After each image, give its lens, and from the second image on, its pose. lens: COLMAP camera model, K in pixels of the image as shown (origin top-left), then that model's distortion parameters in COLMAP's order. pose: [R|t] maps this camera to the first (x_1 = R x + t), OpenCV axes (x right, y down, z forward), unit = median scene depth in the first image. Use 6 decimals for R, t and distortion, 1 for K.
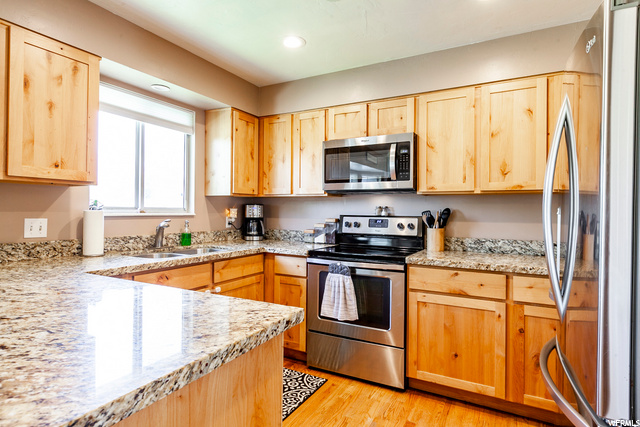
lens RADIAL K [[360.2, 0, 320.4], [0, 360.2, 209.8], [0, 0, 1]] dist [0.008122, -0.002500]
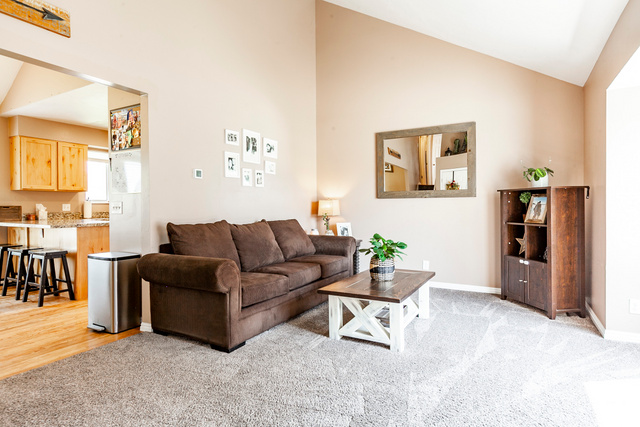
lens RADIAL K [[360.2, 0, 320.1], [0, 360.2, 212.9], [0, 0, 1]] dist [0.008122, -0.002500]
pose [[0.999769, -0.018350, -0.011194, 1.005012], [0.018573, 0.999623, 0.020216, 0.060331], [0.010819, -0.020419, 0.999733, -1.479478]]
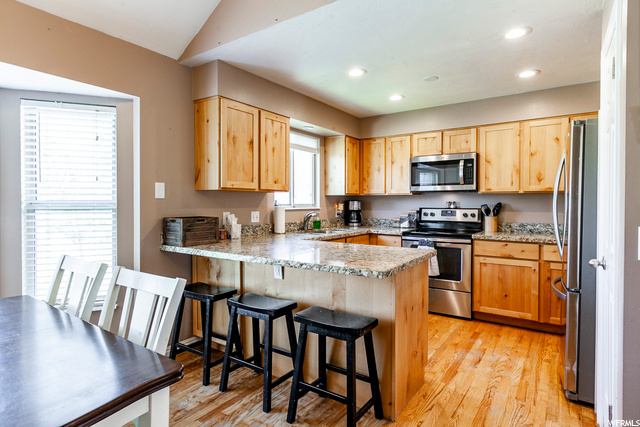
lens RADIAL K [[360.2, 0, 317.5], [0, 360.2, 211.5], [0, 0, 1]] dist [0.008122, -0.002500]
pose [[0.994003, -0.007087, -0.109121, -0.247823], [0.010081, 0.999587, 0.026914, -0.017019], [0.108885, -0.027853, 0.993664, -0.599254]]
